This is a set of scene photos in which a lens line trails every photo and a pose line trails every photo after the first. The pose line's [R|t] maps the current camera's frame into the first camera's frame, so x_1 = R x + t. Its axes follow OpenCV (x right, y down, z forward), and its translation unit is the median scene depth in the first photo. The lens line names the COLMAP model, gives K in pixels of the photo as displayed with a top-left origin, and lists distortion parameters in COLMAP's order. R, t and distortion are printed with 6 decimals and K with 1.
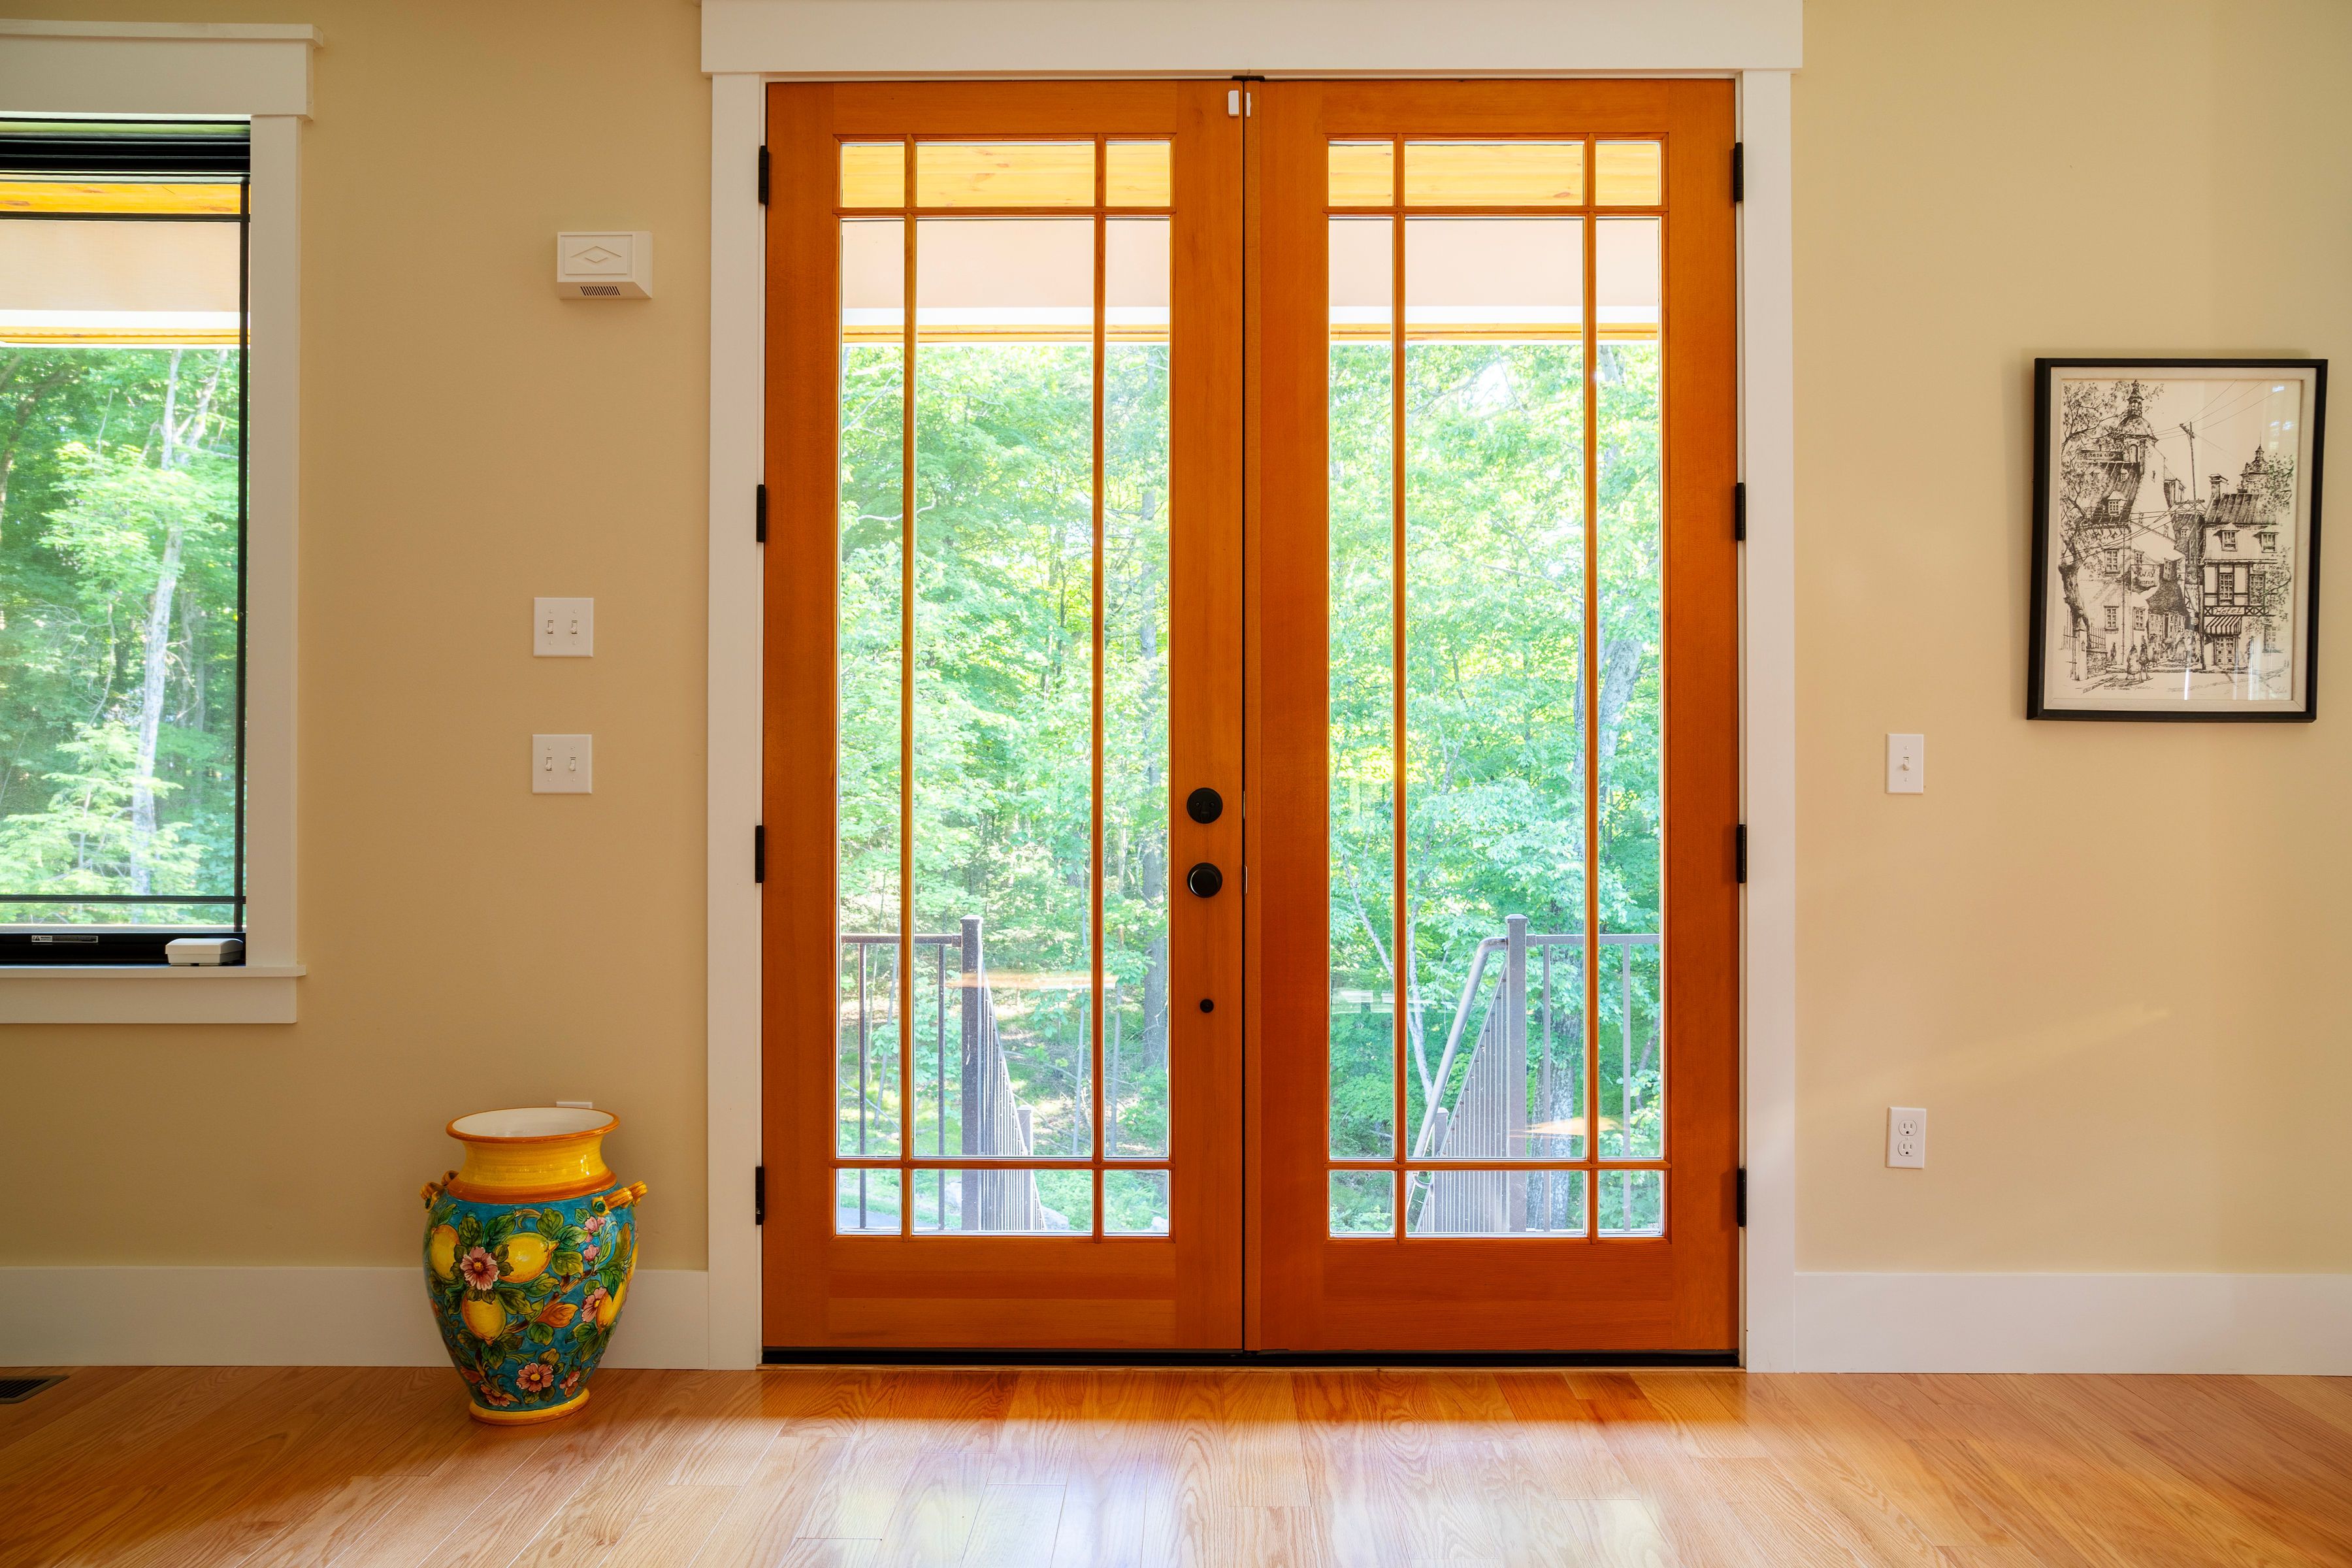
lens RADIAL K [[1829.5, 0, 1090.7], [0, 1829.5, 798.5], [0, 0, 1]] dist [-0.027260, 0.035138]
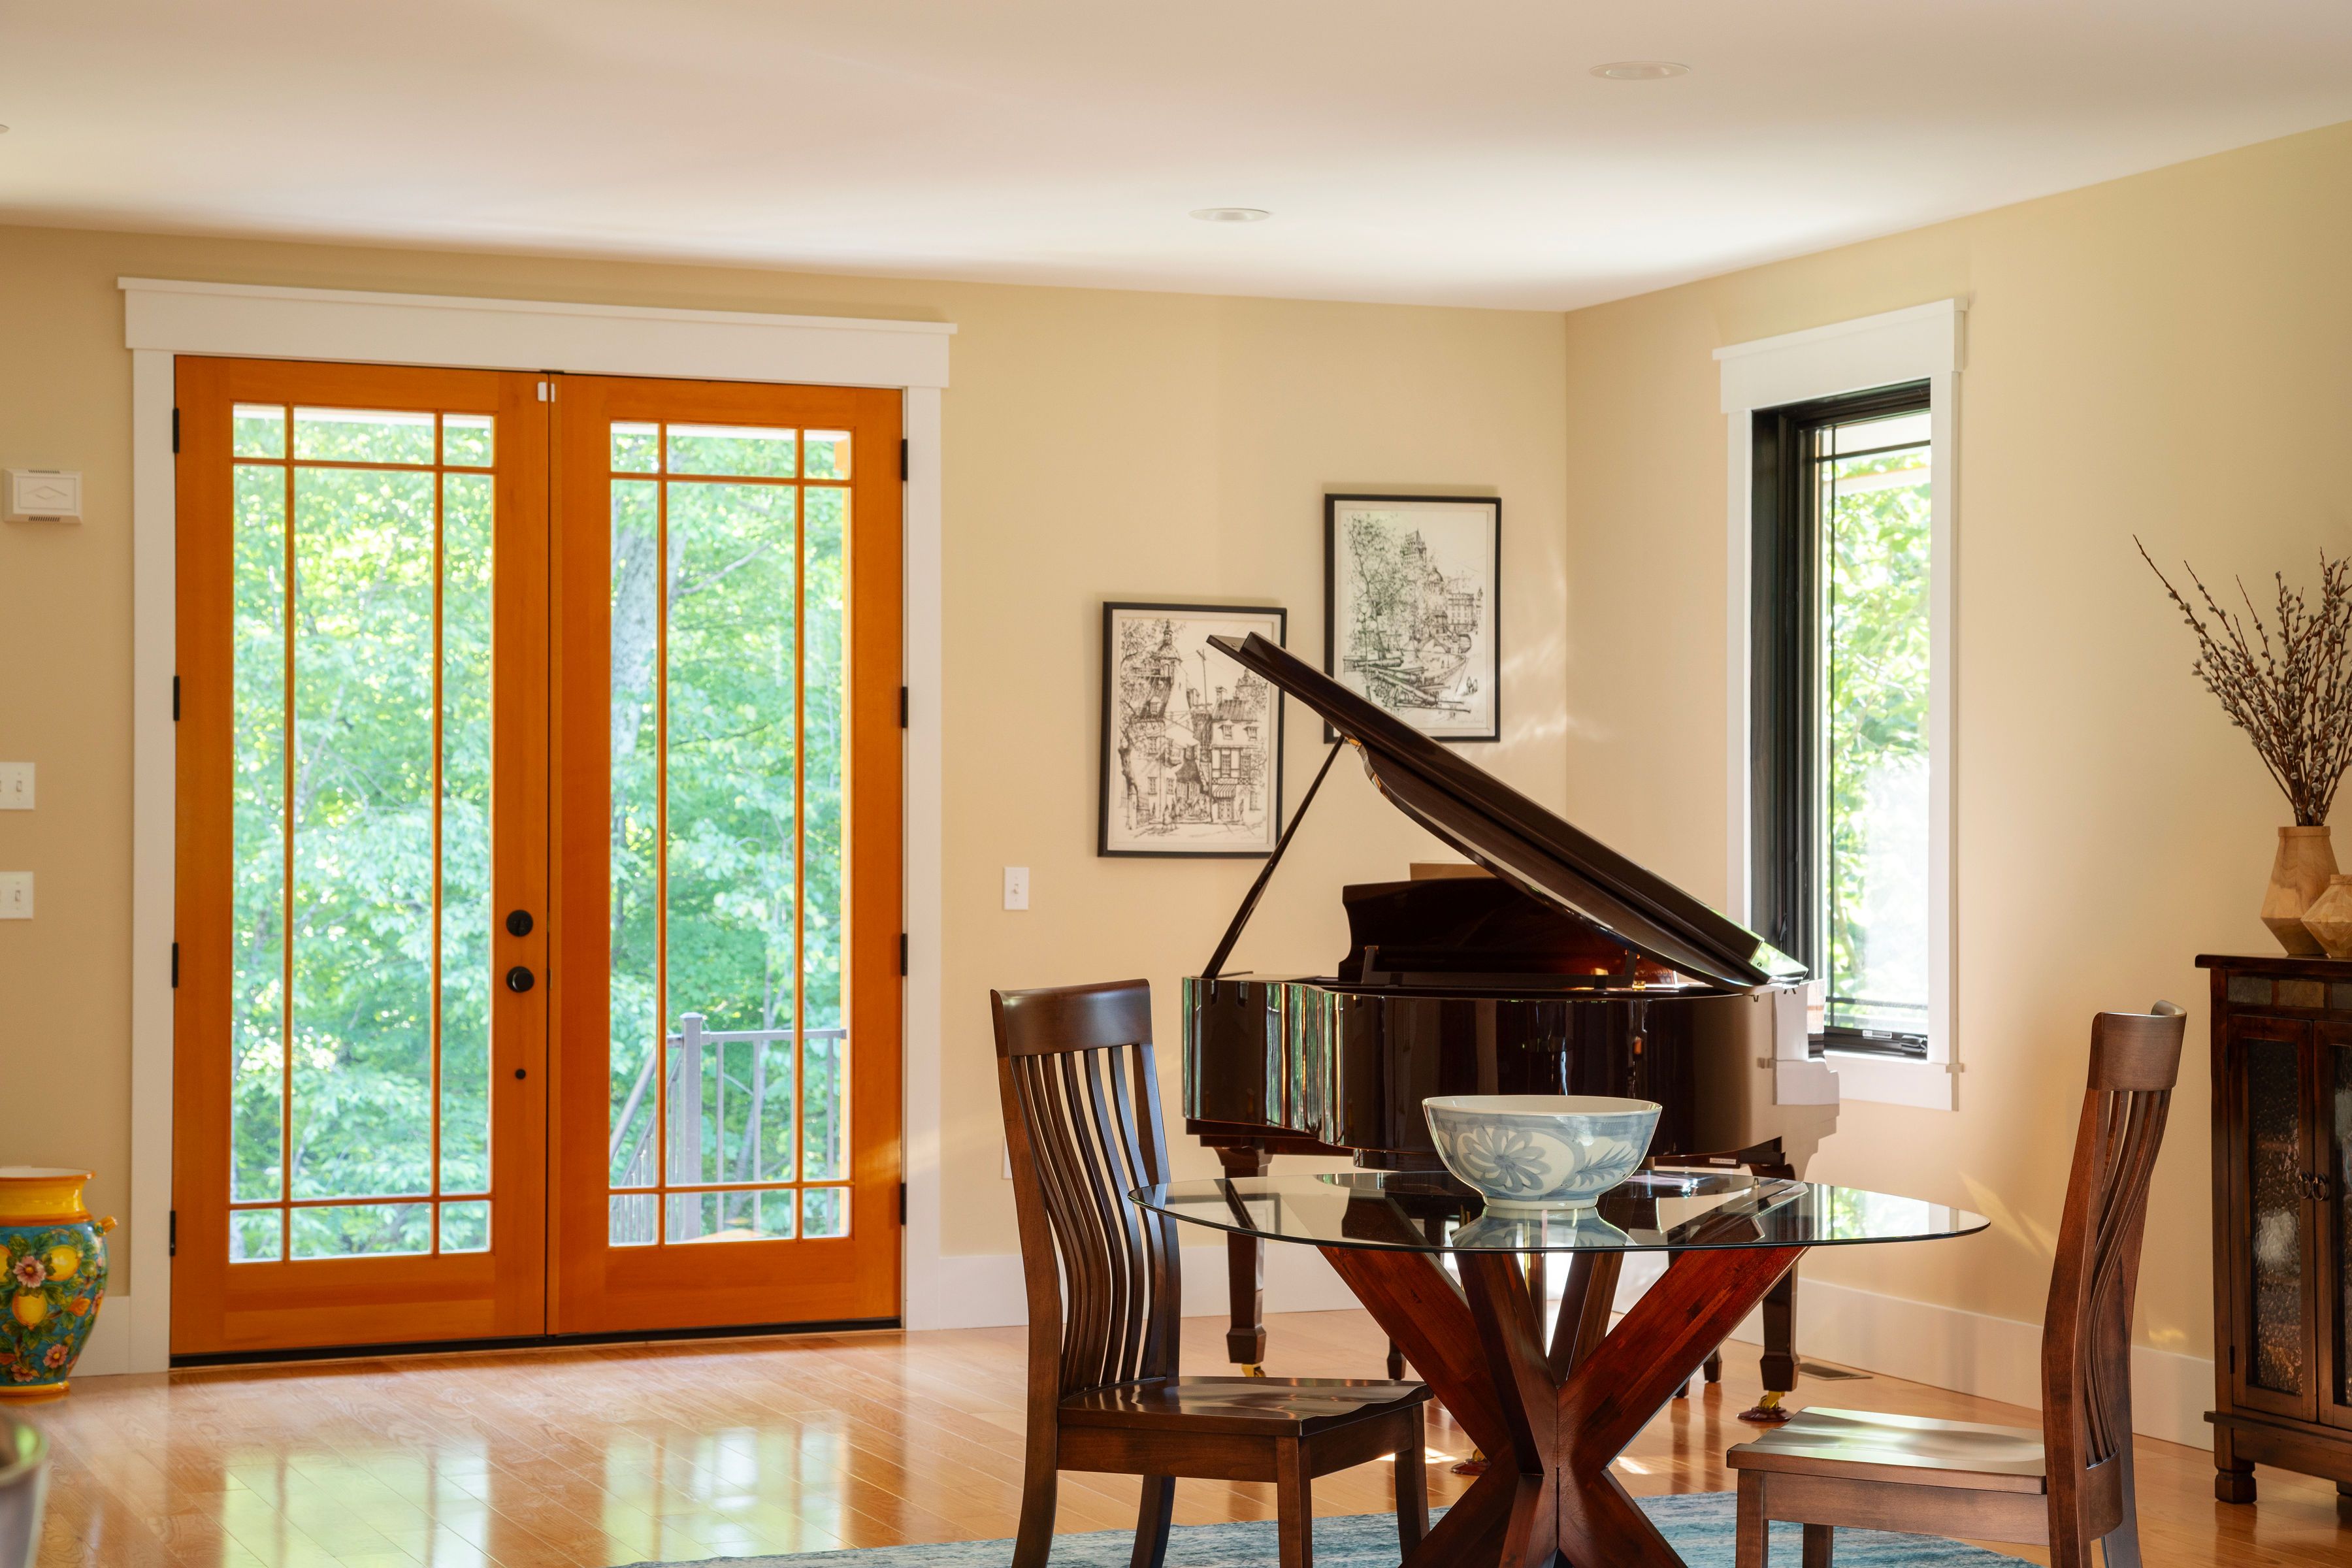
lens RADIAL K [[4258.8, 0, 1181.2], [0, 4258.8, 786.3], [0, 0, 1]] dist [0.274387, 0.000000]
pose [[0.917682, 0.005049, 0.397283, -0.736369], [-0.003025, 0.999979, -0.005722, -0.079481], [-0.397303, 0.004050, 0.917678, -2.052354]]
